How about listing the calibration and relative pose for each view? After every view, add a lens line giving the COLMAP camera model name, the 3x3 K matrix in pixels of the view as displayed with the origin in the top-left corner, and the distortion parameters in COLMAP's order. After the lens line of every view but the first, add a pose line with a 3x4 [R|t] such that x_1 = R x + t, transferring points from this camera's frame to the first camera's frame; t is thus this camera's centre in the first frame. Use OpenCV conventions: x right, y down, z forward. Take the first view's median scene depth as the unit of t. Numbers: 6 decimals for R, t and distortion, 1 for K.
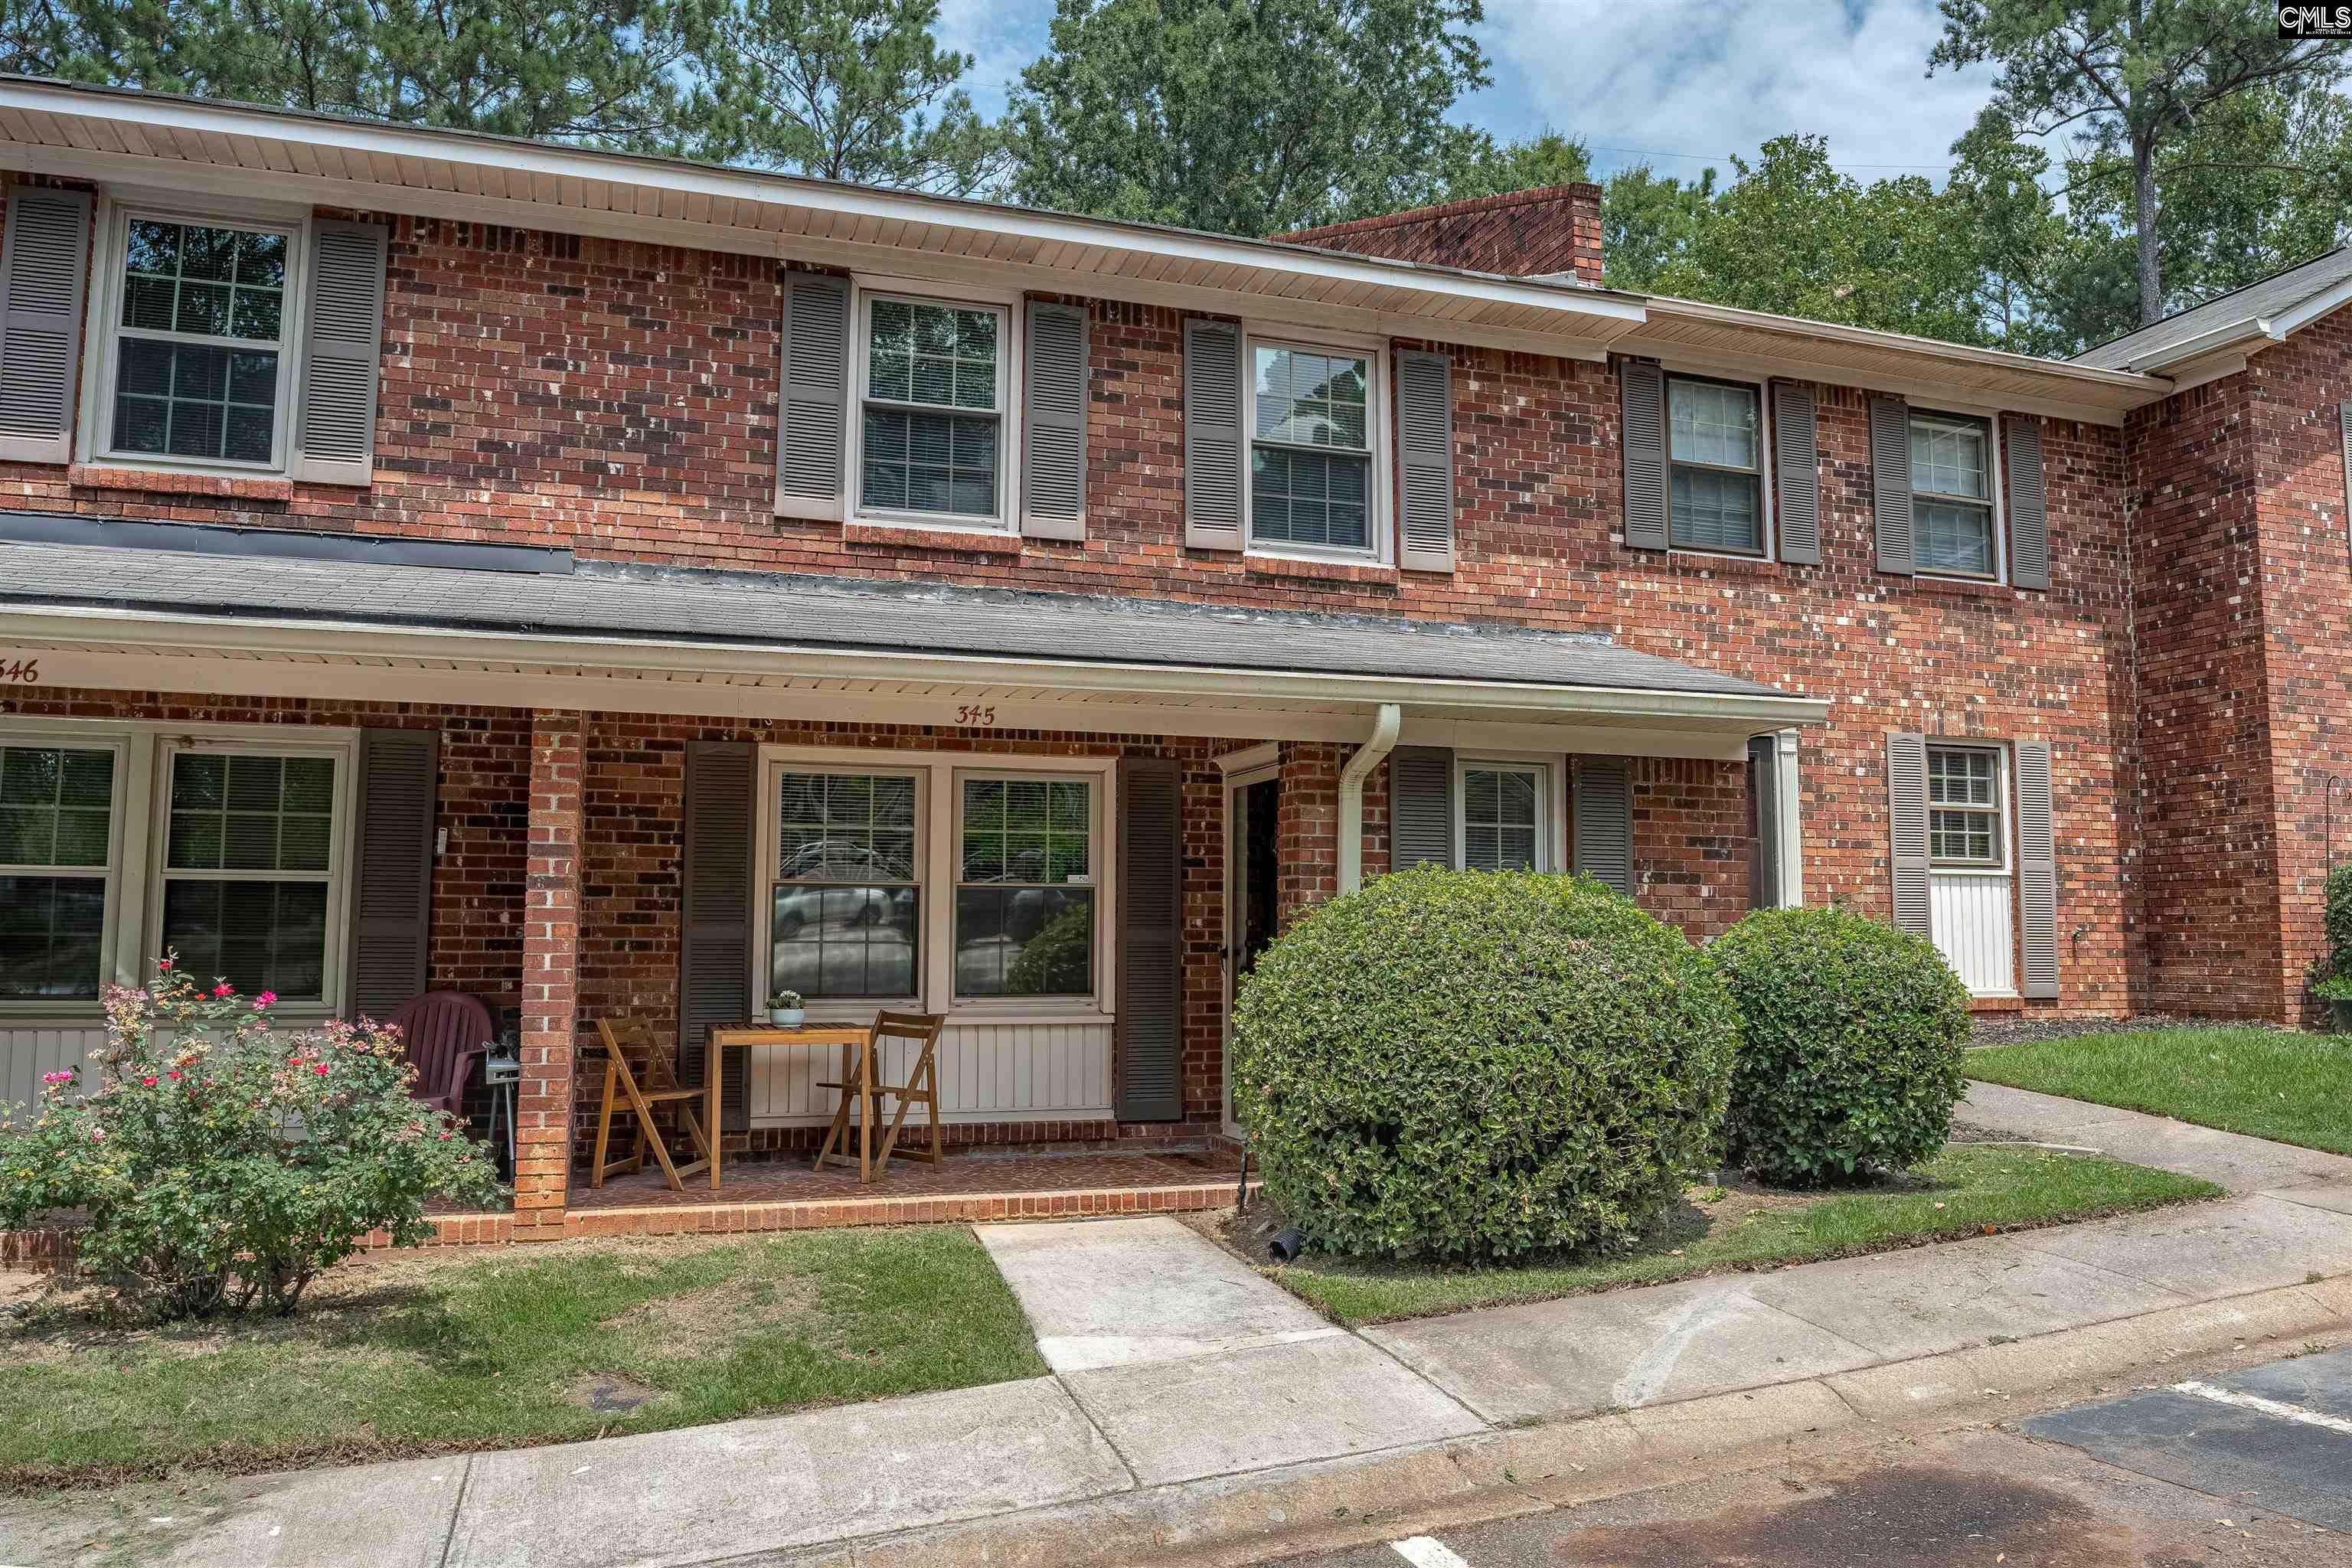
lens RADIAL K [[1697.4, 0, 1176.0], [0, 1697.4, 784.0], [0, 0, 1]] dist [-0.052082, 0.009752]
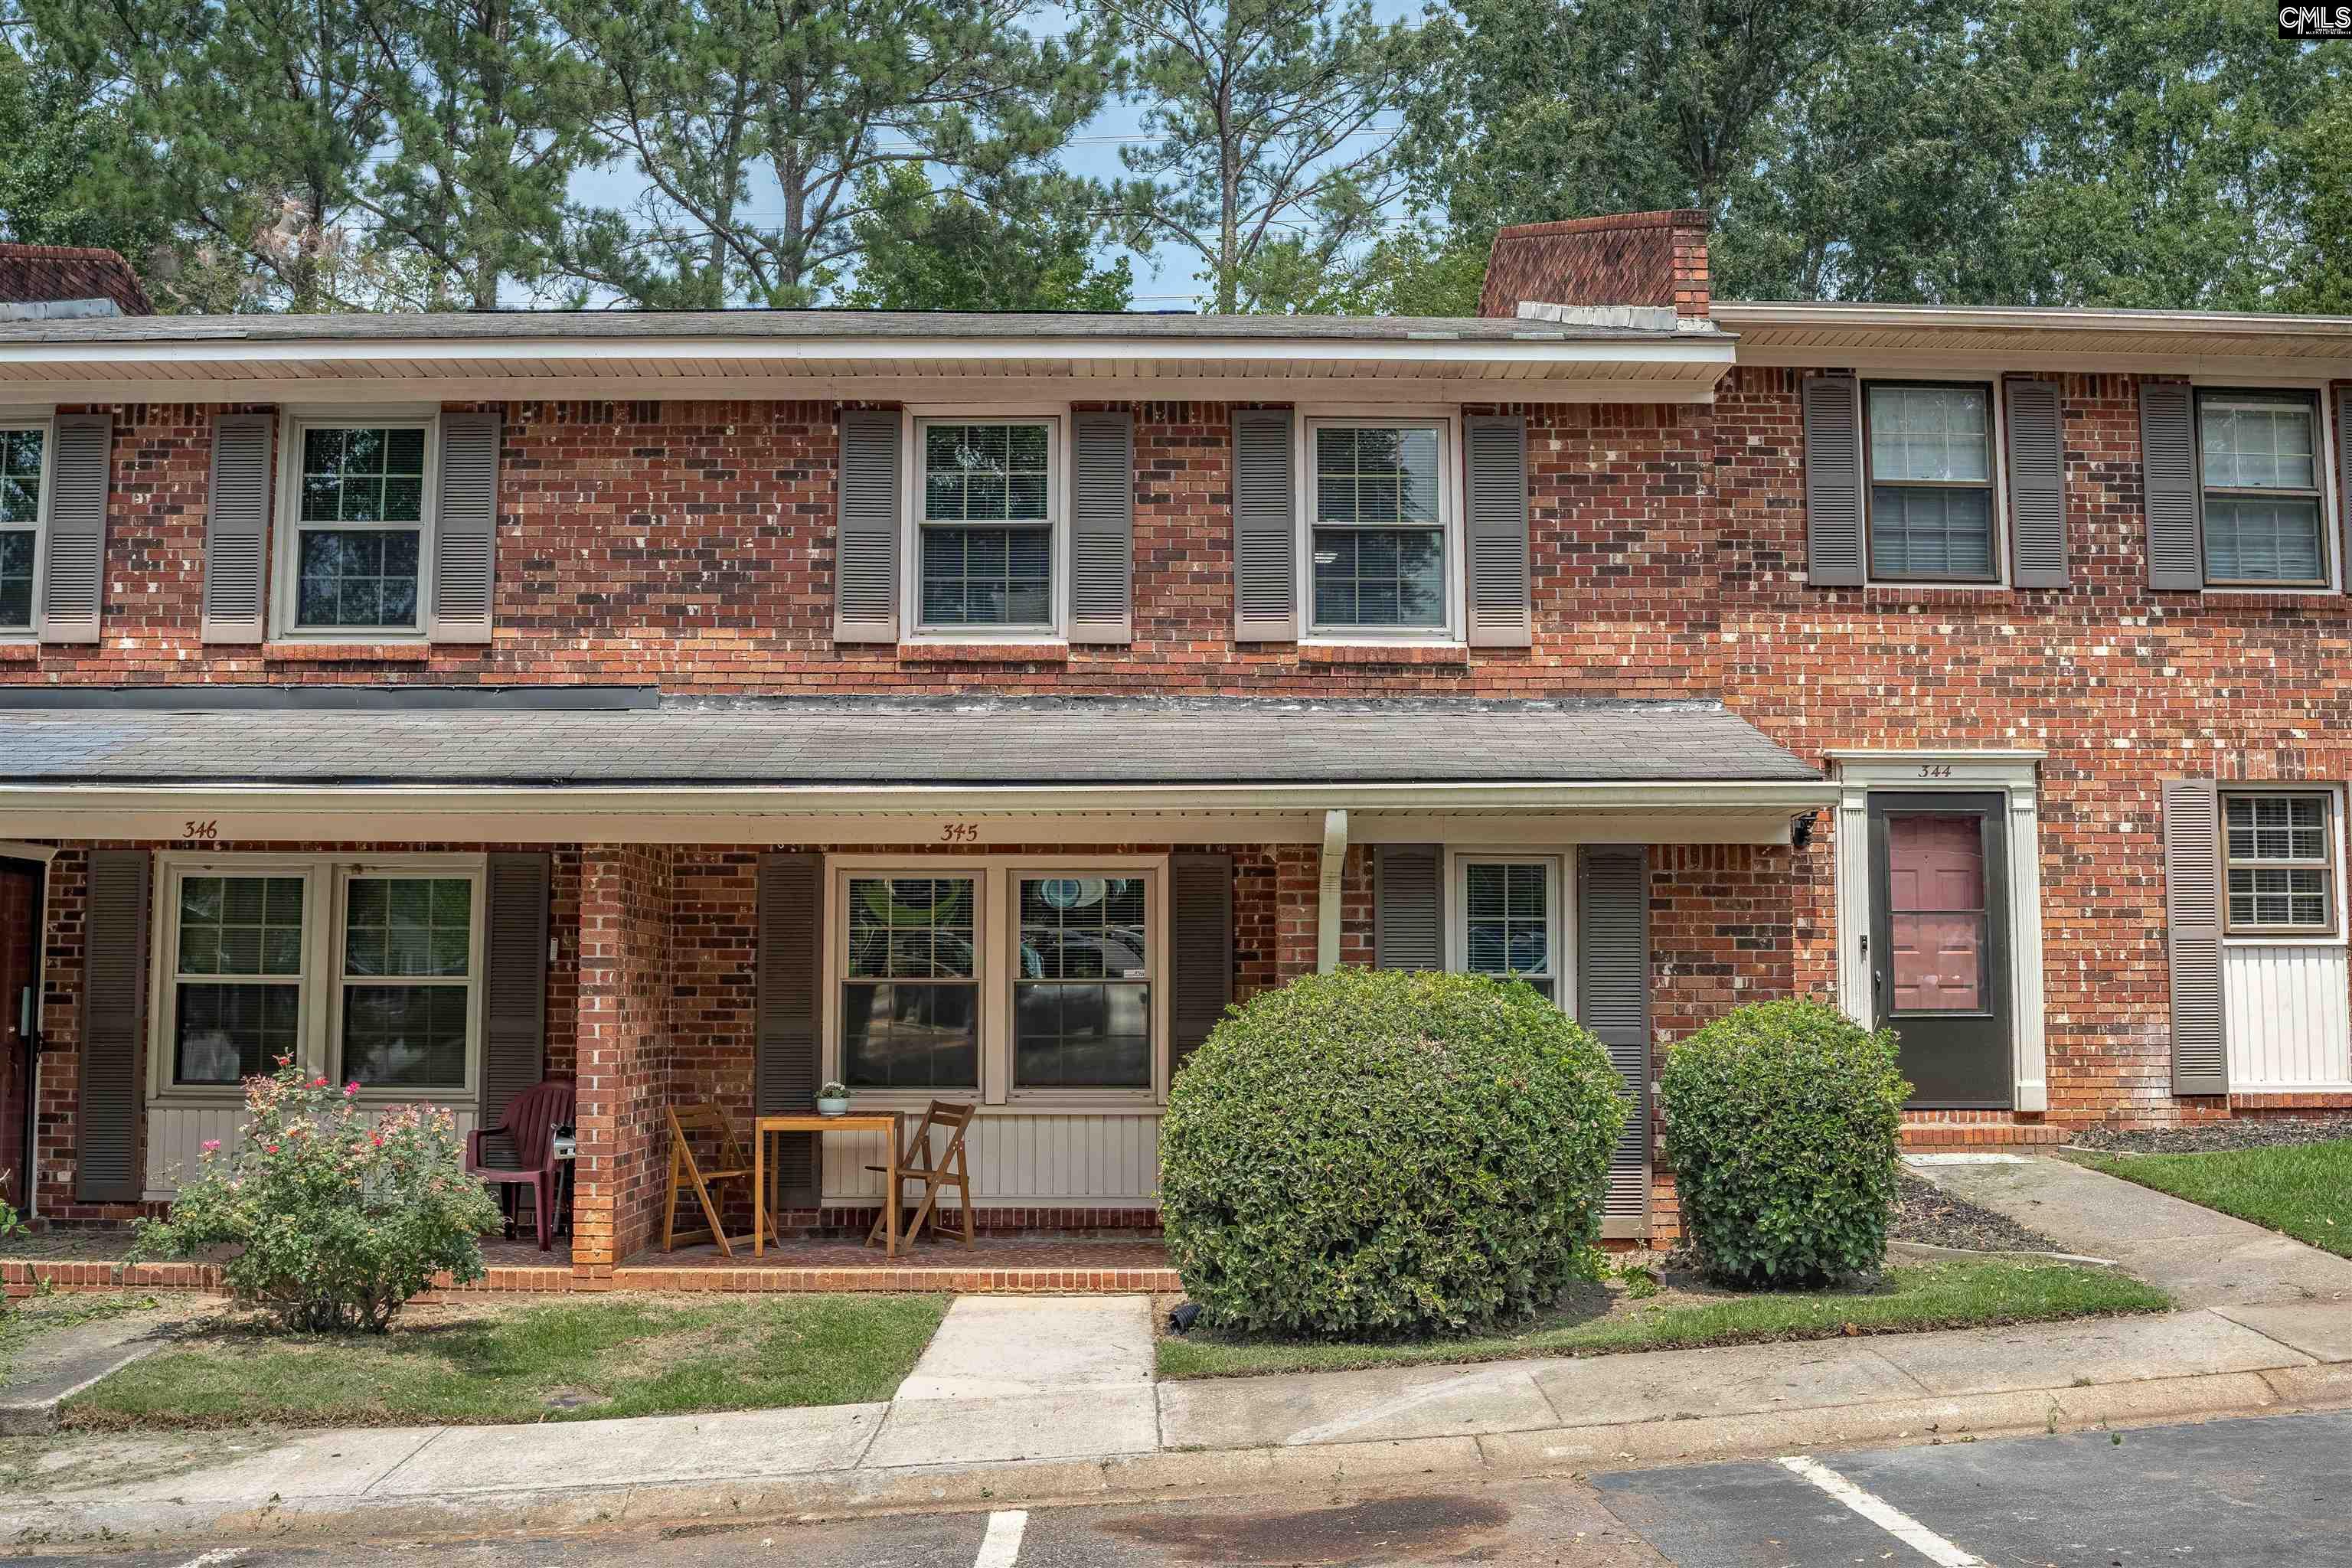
lens RADIAL K [[2277.5, 0, 1176.0], [0, 2277.5, 784.0], [0, 0, 1]] dist [-0.078545, -0.006174]
pose [[0.952203, -0.032888, -0.303690, 0.419869], [0.031817, 0.999458, -0.008475, -0.049858], [0.303804, -0.001592, 0.952733, -0.326834]]
